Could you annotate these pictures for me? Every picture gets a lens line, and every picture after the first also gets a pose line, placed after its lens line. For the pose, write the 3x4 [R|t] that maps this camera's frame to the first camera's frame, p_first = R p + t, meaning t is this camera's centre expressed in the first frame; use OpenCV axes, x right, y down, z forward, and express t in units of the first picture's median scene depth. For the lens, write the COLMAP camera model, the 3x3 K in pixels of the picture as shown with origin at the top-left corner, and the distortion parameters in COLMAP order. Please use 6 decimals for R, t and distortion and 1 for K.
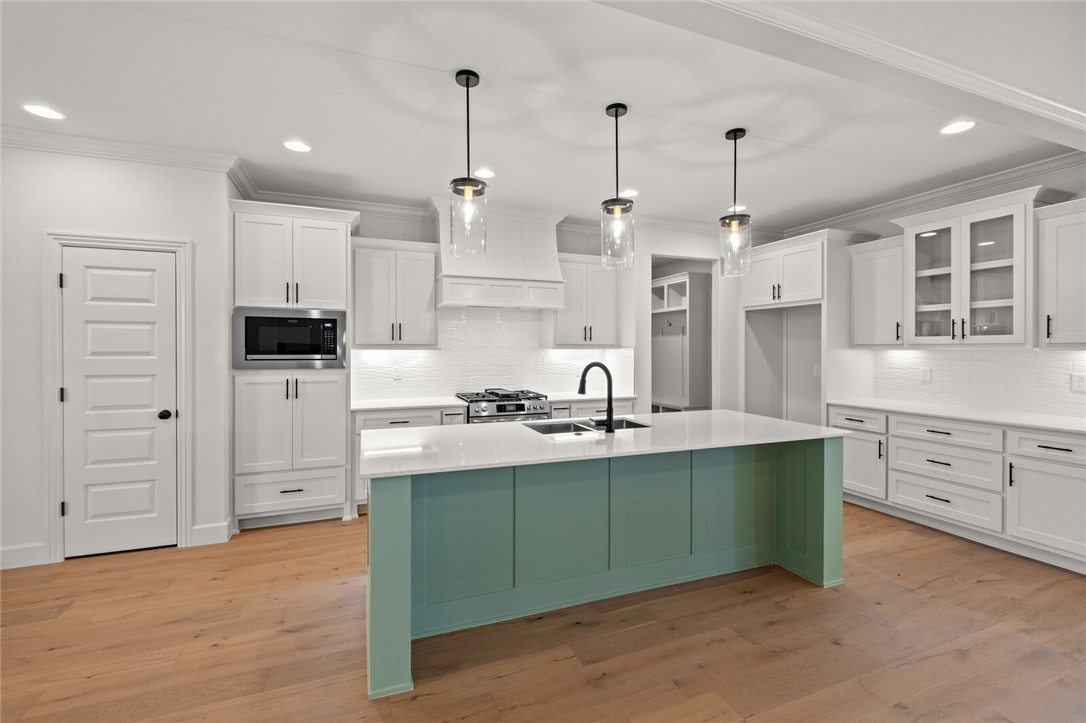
lens RADIAL K [[479.8, 0, 552.8], [0, 479.8, 346.7], [0, 0, 1]] dist [0.003678, -0.000509]
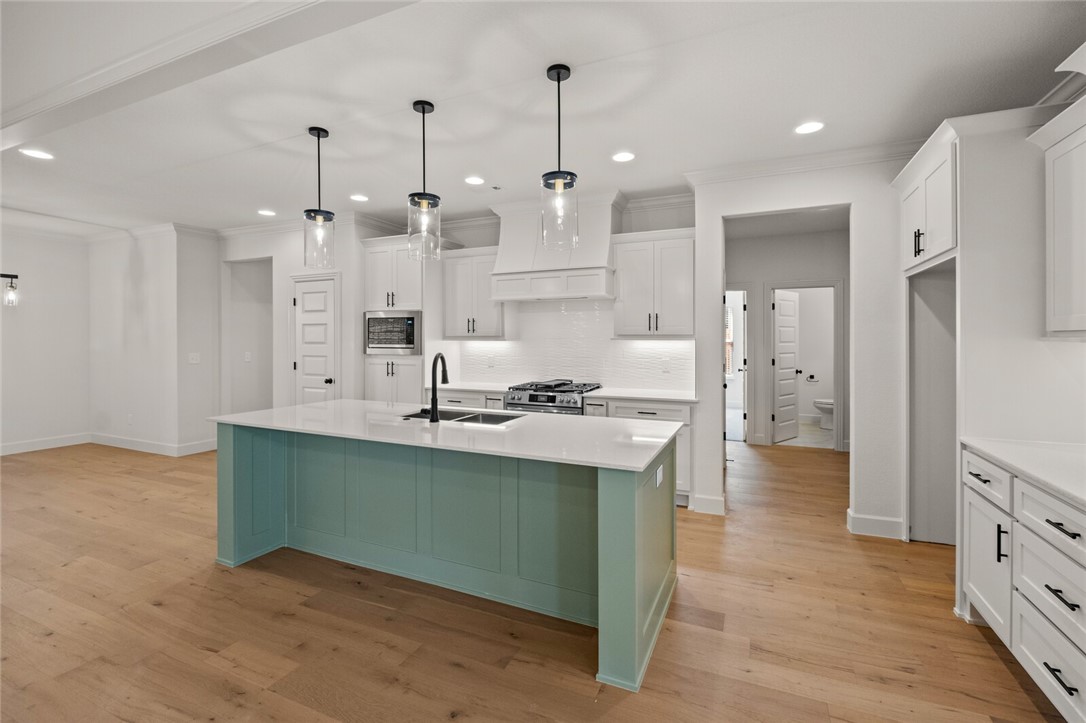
lens RADIAL K [[491.5, 0, 540.1], [0, 491.5, 345.6], [0, 0, 1]] dist [-0.005170, -0.000920]
pose [[0.688299, 0.006243, -0.725400, 0.797598], [0.003701, 0.999920, 0.012117, 0.005245], [0.725418, -0.011025, 0.688221, 0.355016]]
